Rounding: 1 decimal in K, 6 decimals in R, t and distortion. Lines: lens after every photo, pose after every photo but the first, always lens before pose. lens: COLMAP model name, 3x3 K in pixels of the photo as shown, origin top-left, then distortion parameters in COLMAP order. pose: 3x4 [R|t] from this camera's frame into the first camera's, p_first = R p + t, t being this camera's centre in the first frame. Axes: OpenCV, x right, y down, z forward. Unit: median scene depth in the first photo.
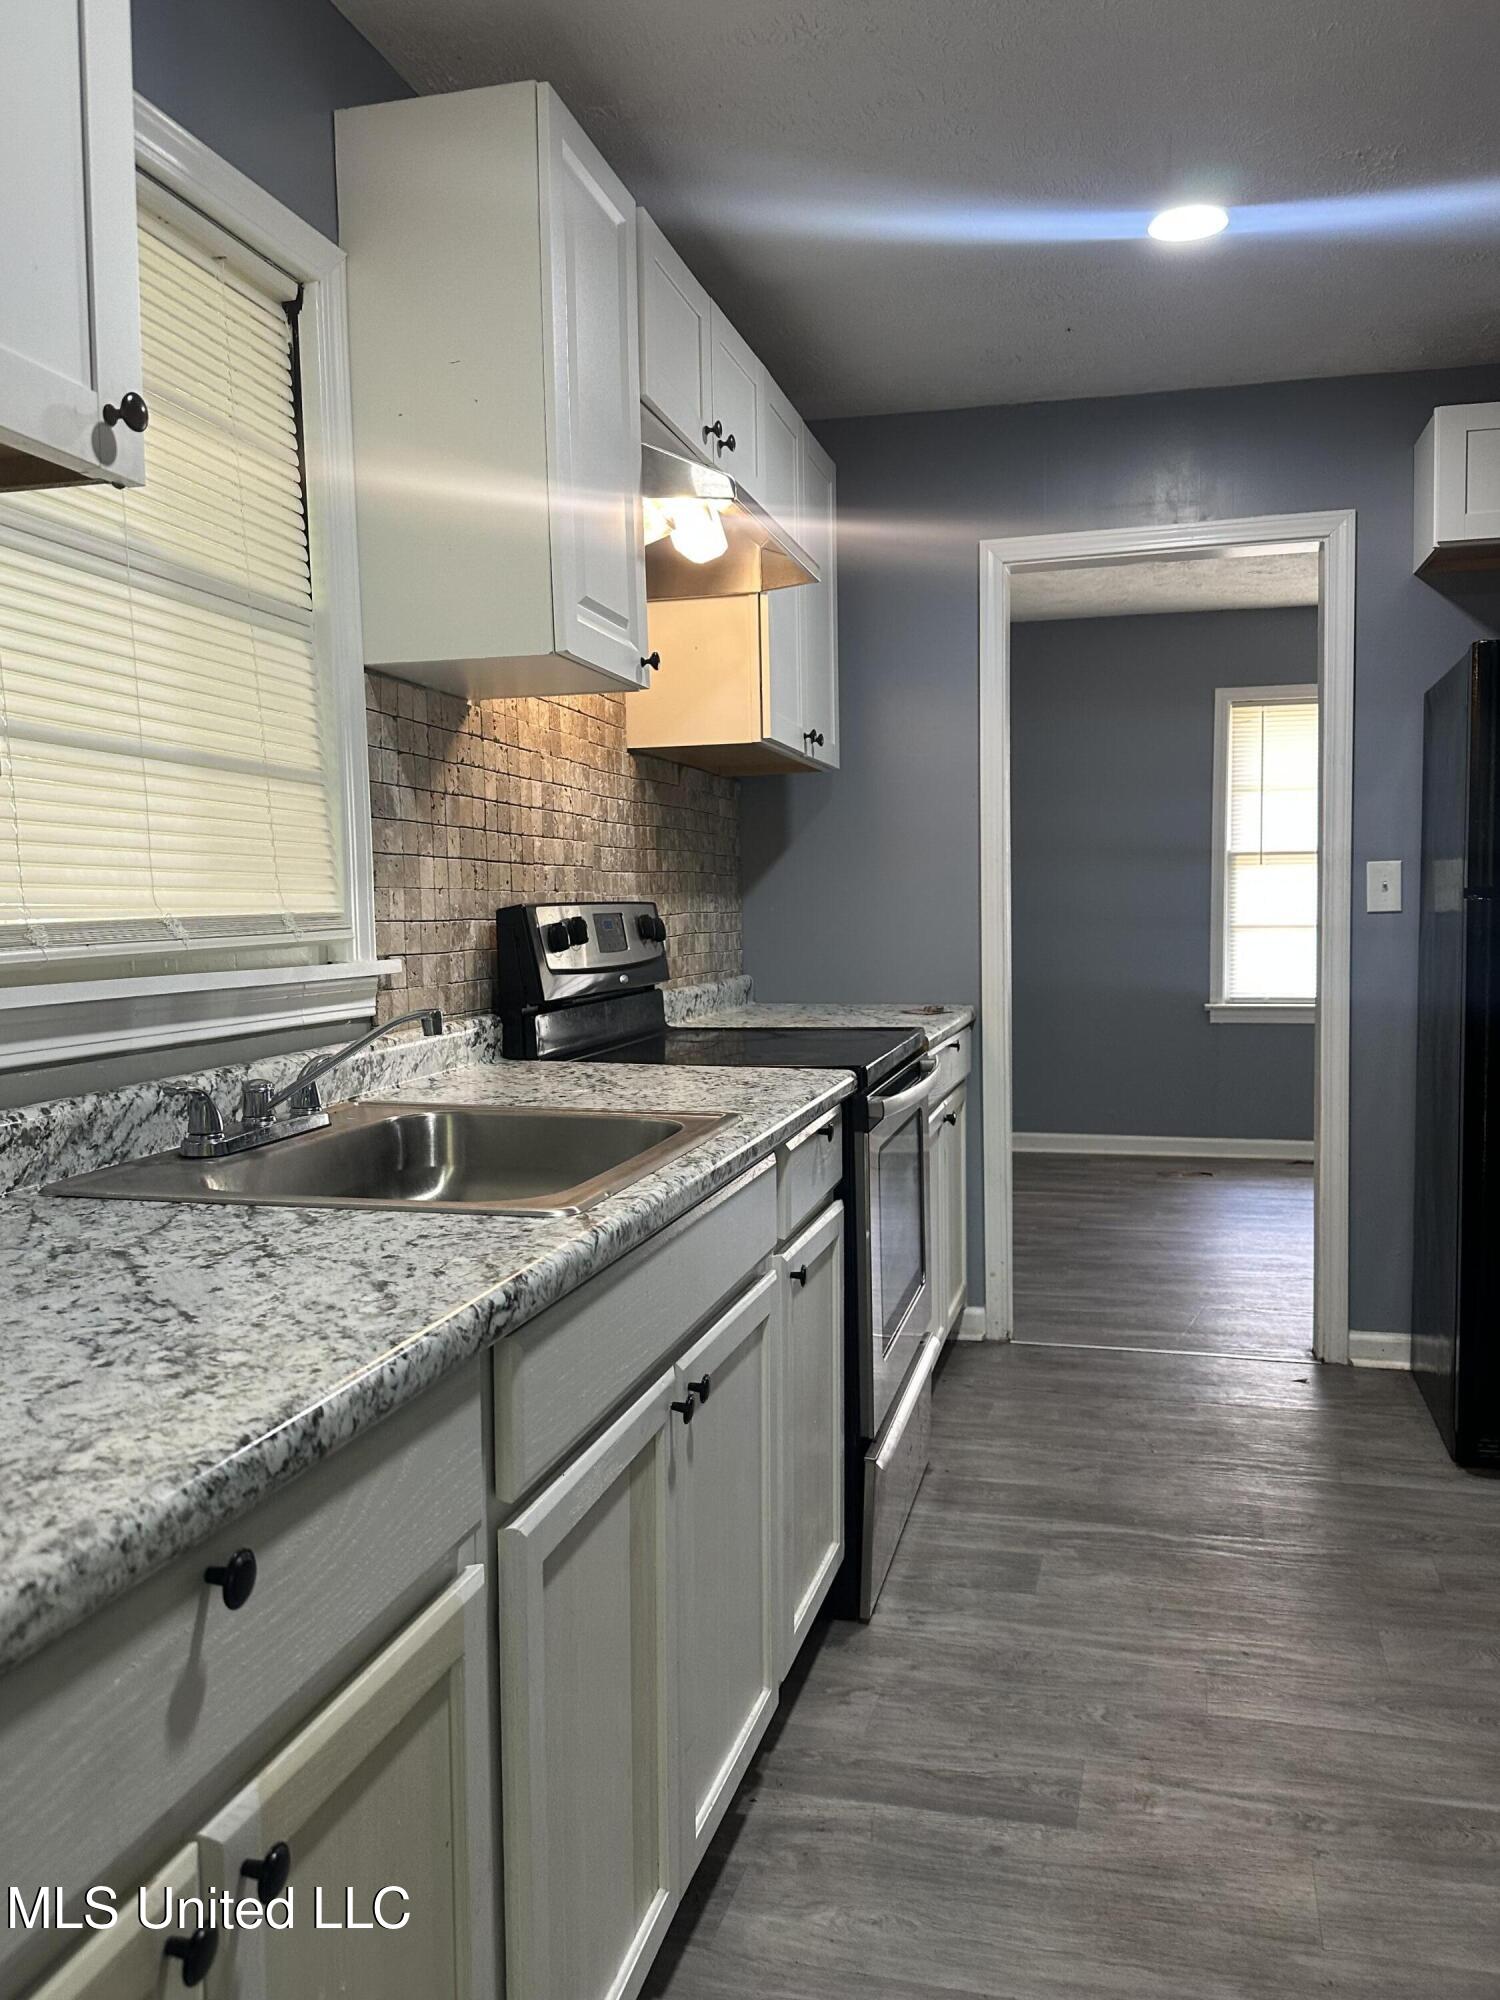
lens RADIAL K [[1563.2, 0, 757.5], [0, 1563.2, 1008.1], [0, 0, 1]] dist [0.029596, -0.025073]
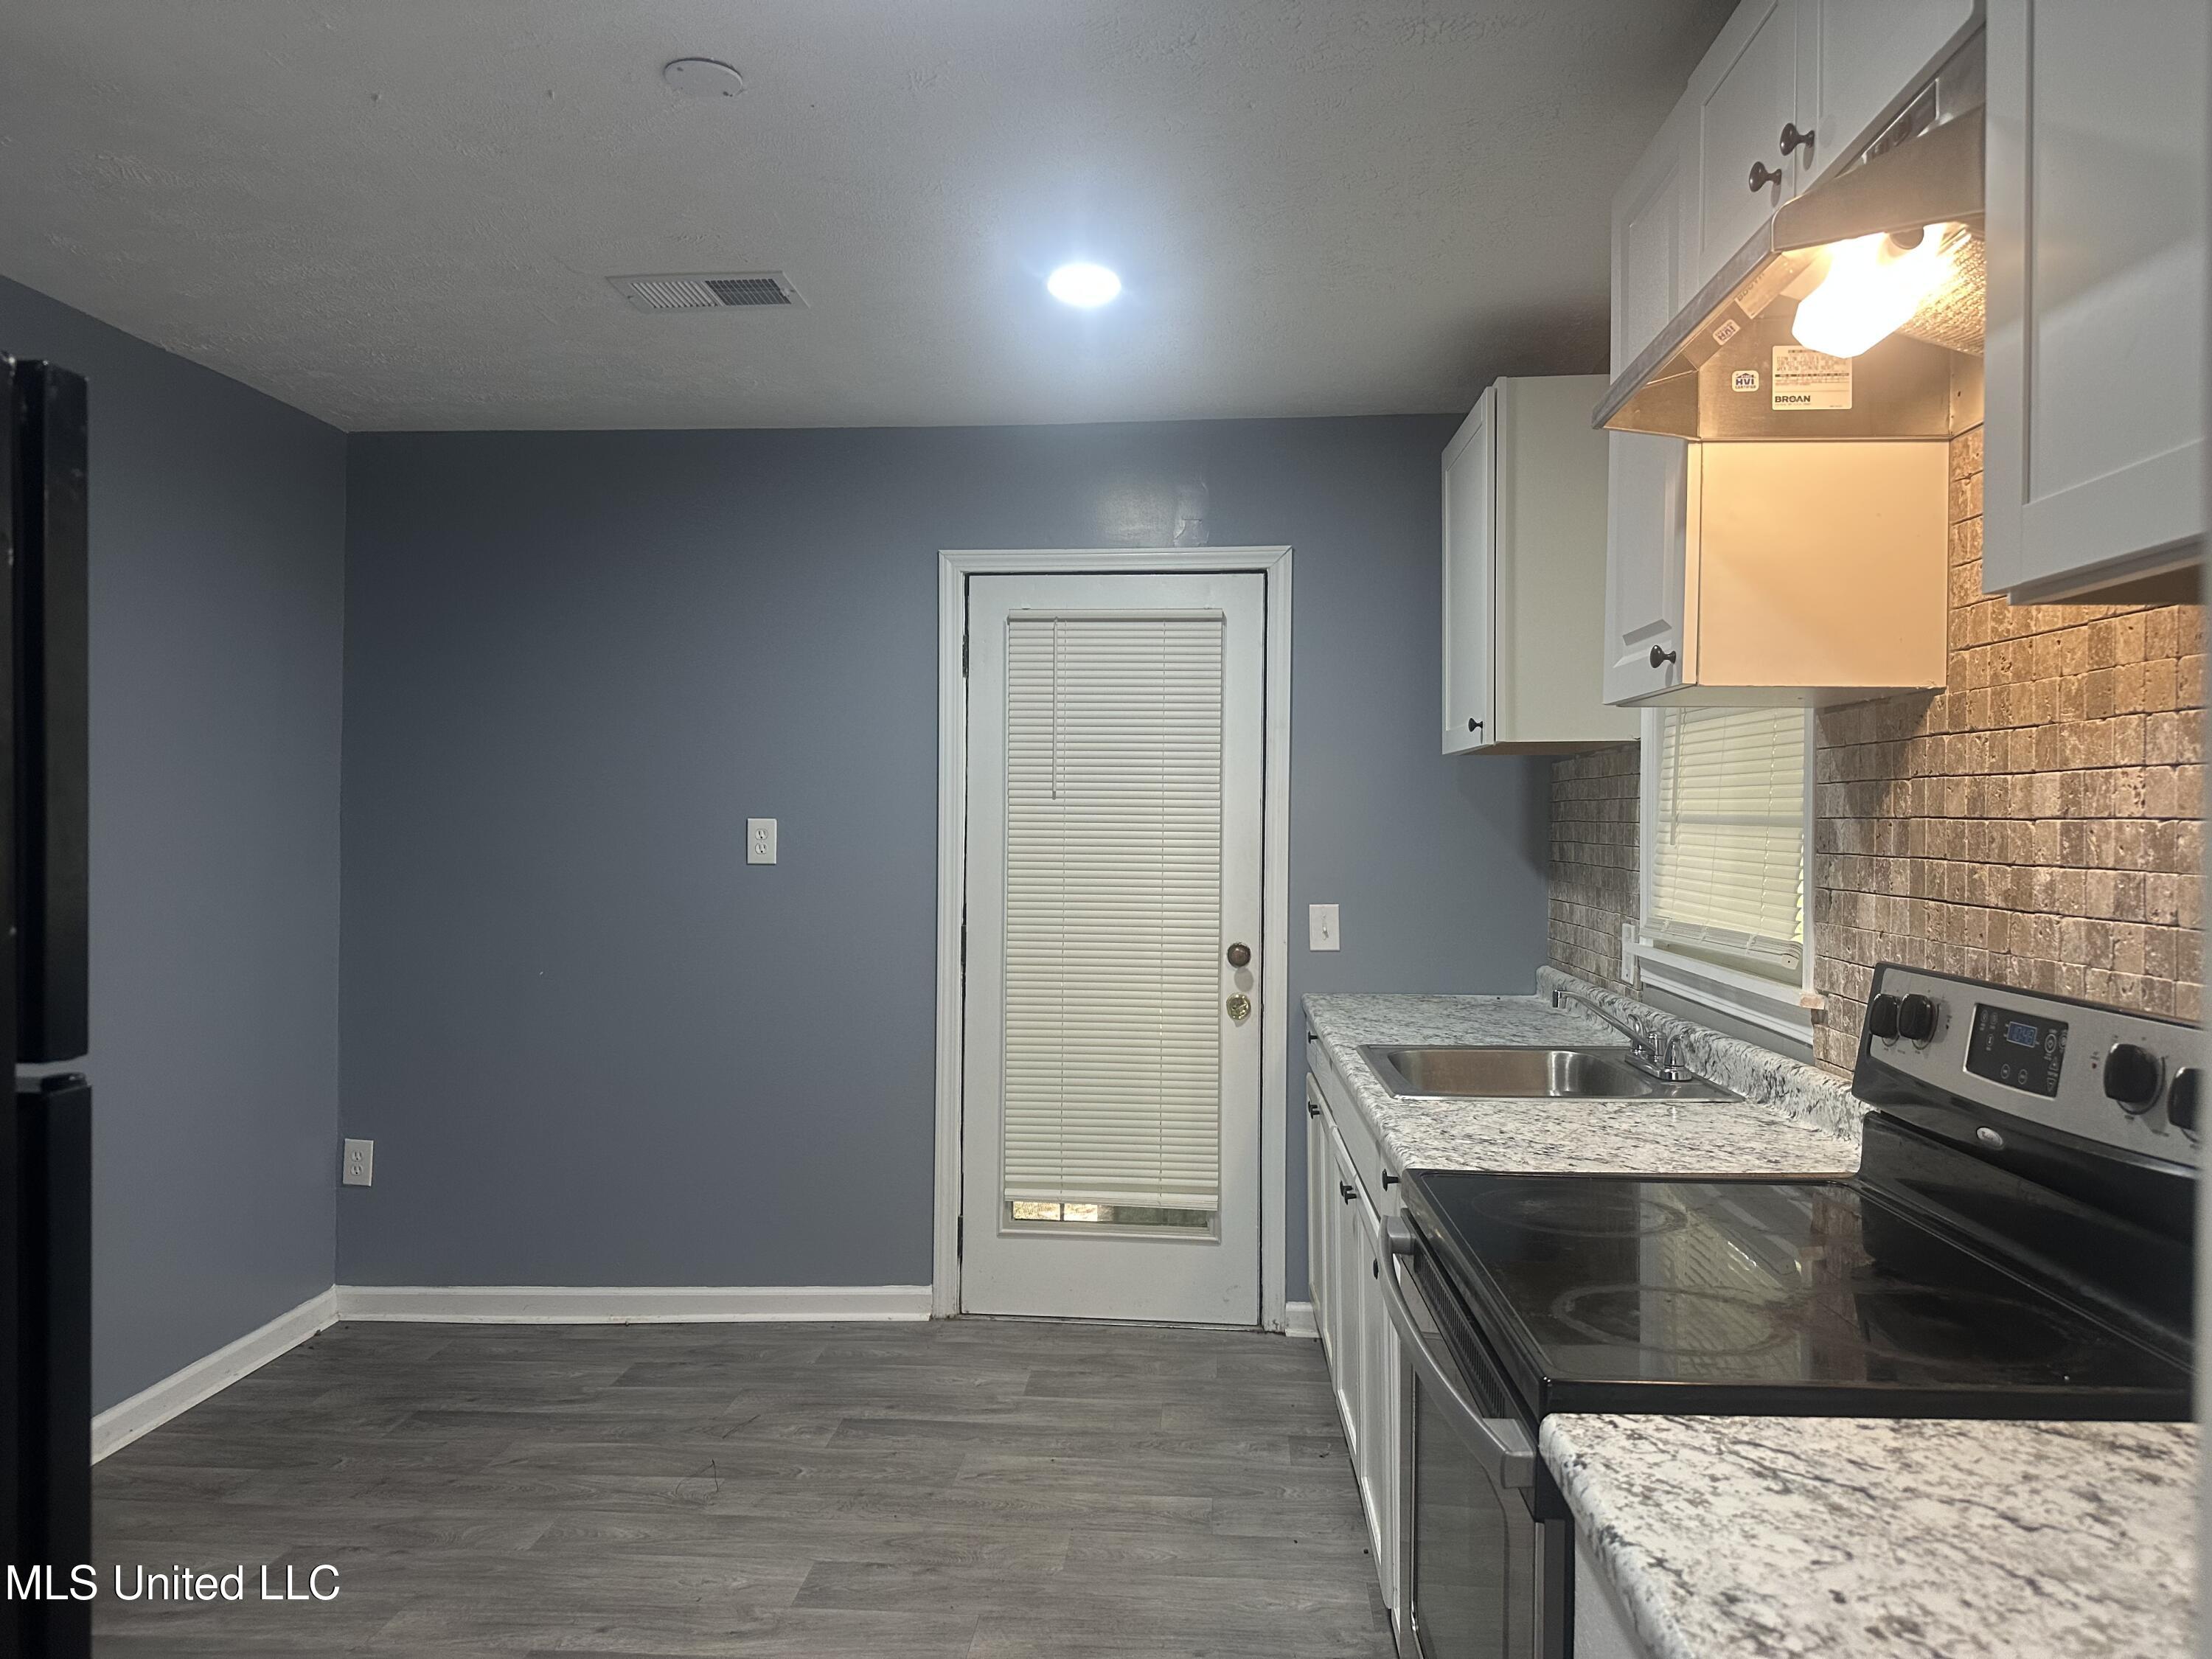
lens RADIAL K [[1537.3, 0, 1111.7], [0, 1537.3, 814.9], [0, 0, 1]] dist [0.064806, -0.077346]
pose [[-0.981477, 0.011822, -0.191213, 0.404087], [0.000128, 0.998134, 0.061054, -0.211609], [0.191578, 0.059898, -0.979648, 1.932629]]
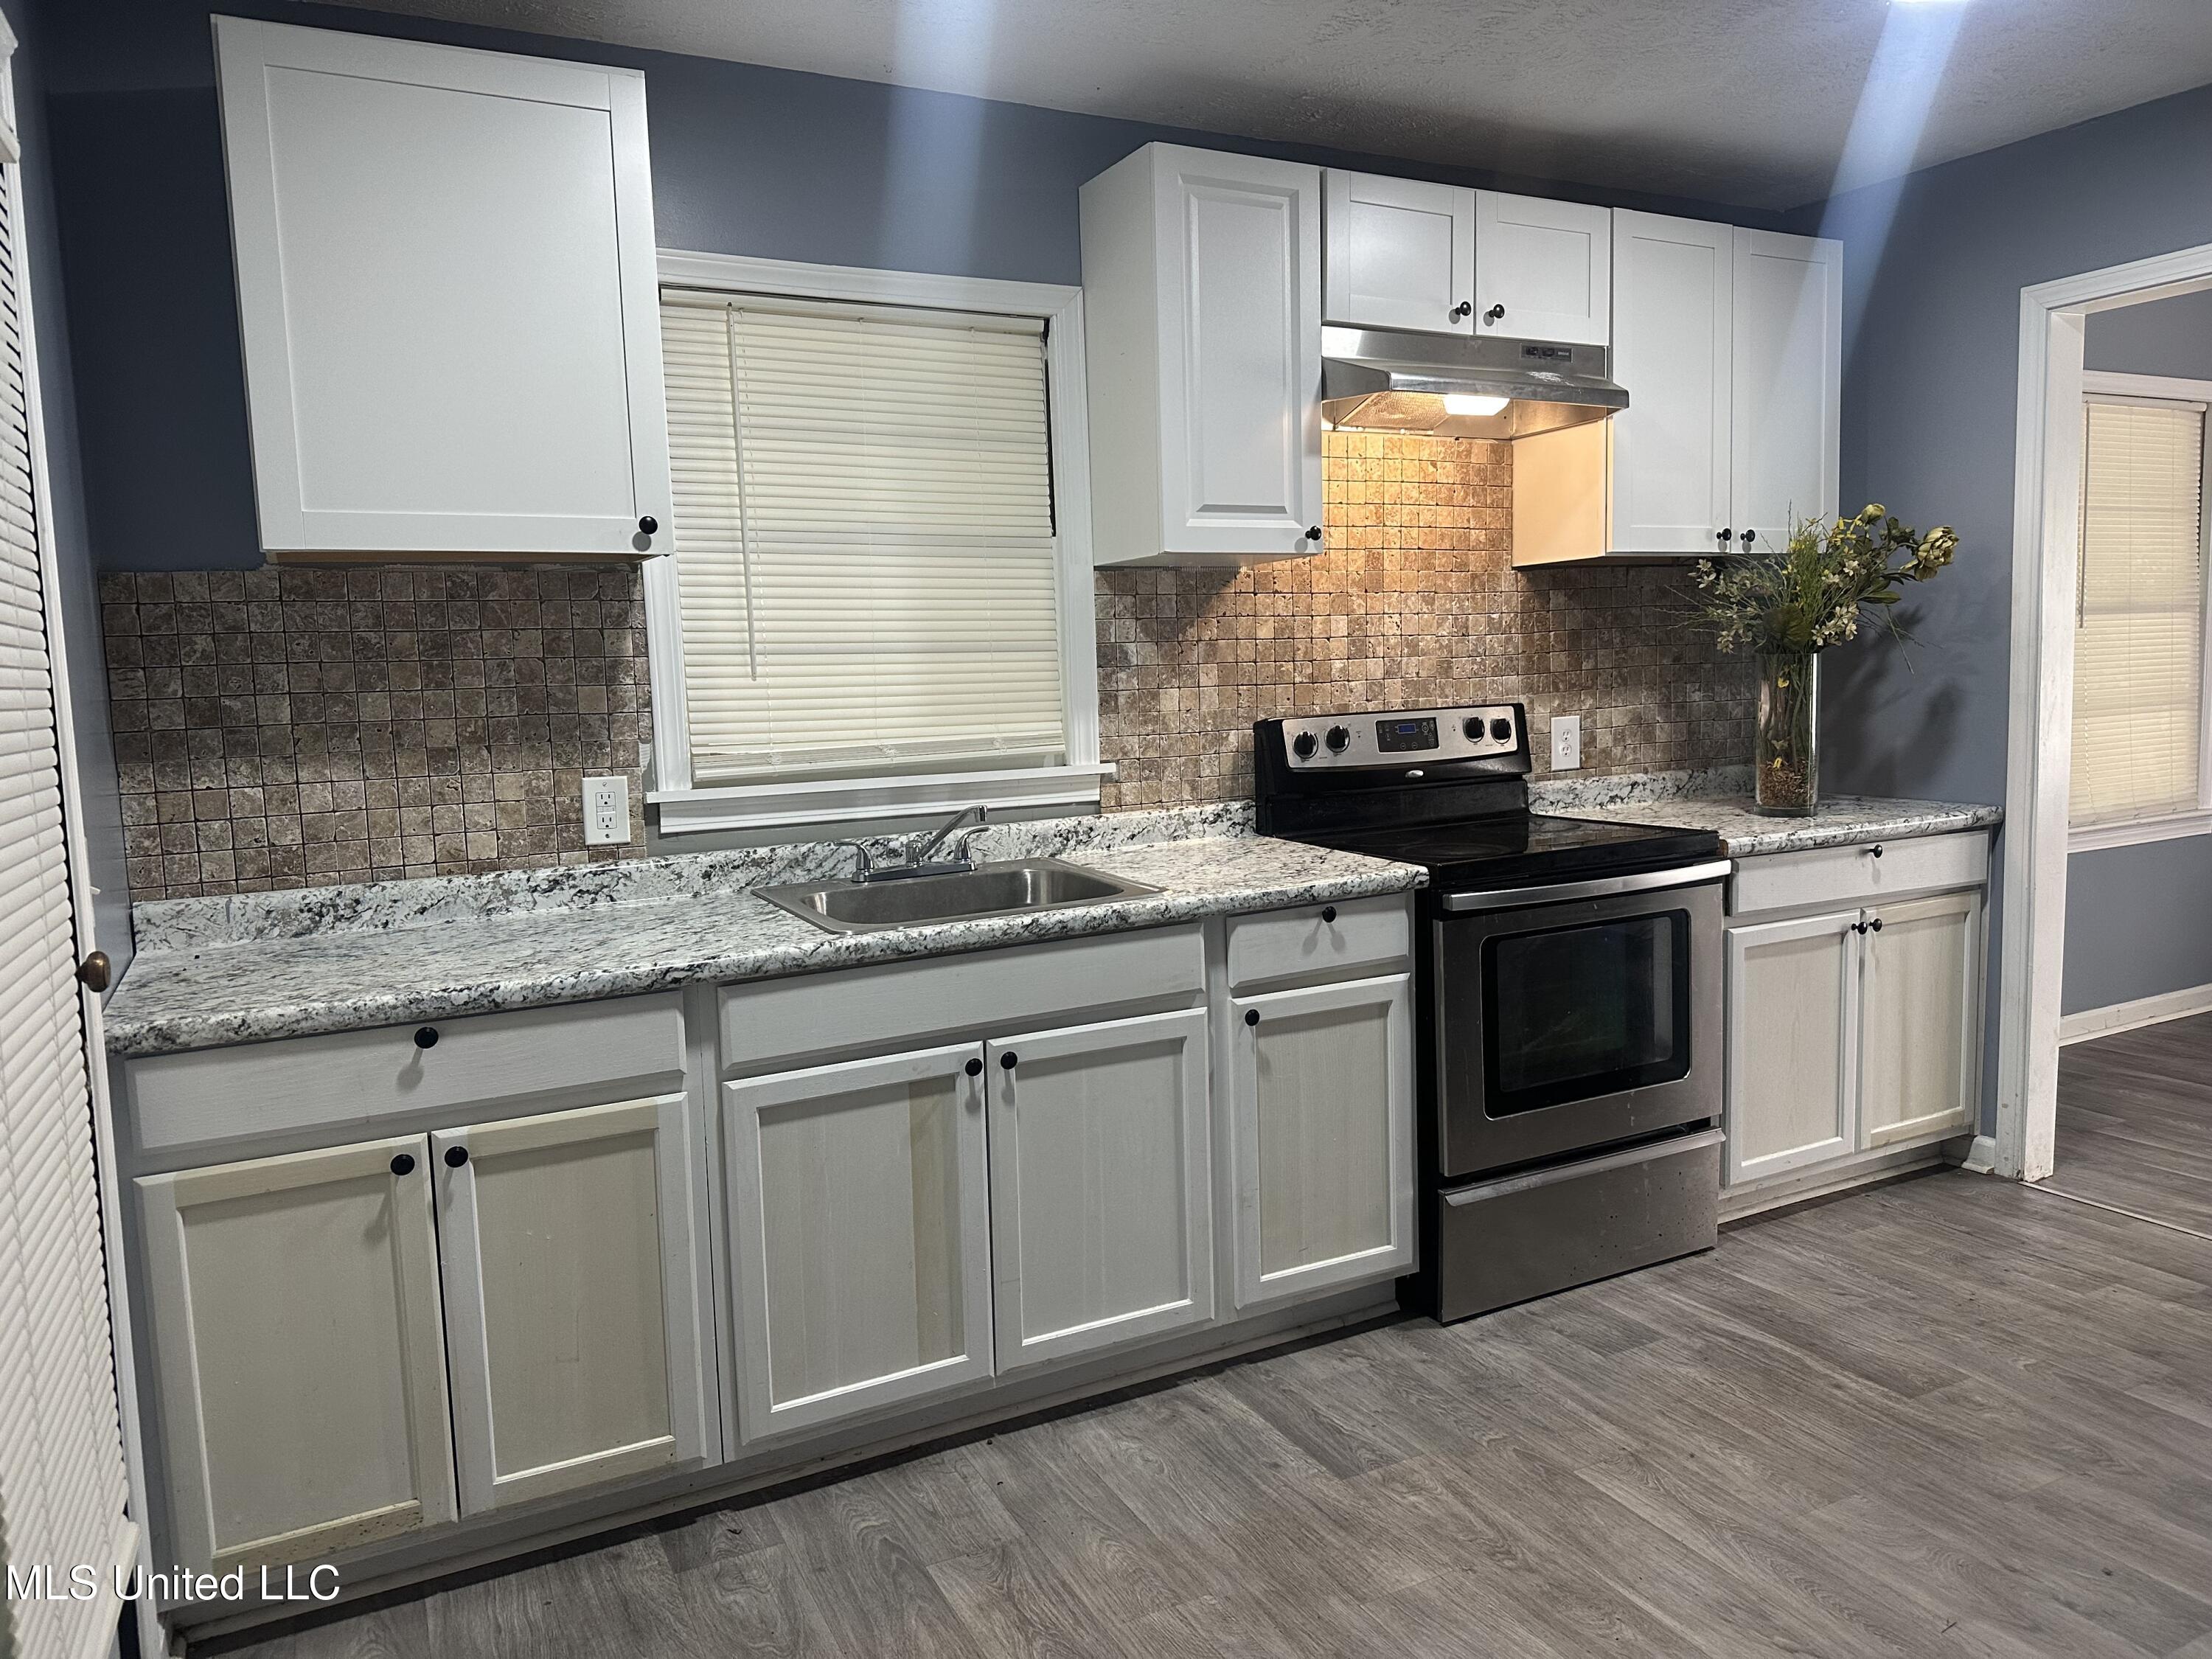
lens RADIAL K [[1537.3, 0, 1134.1], [0, 1537.3, 817.2], [0, 0, 1]] dist [0.064806, -0.077346]
pose [[0.669495, 0.067664, -0.739728, 0.872579], [-0.025854, 0.997362, 0.067831, -0.080476], [0.742366, -0.026287, 0.669478, 0.048262]]
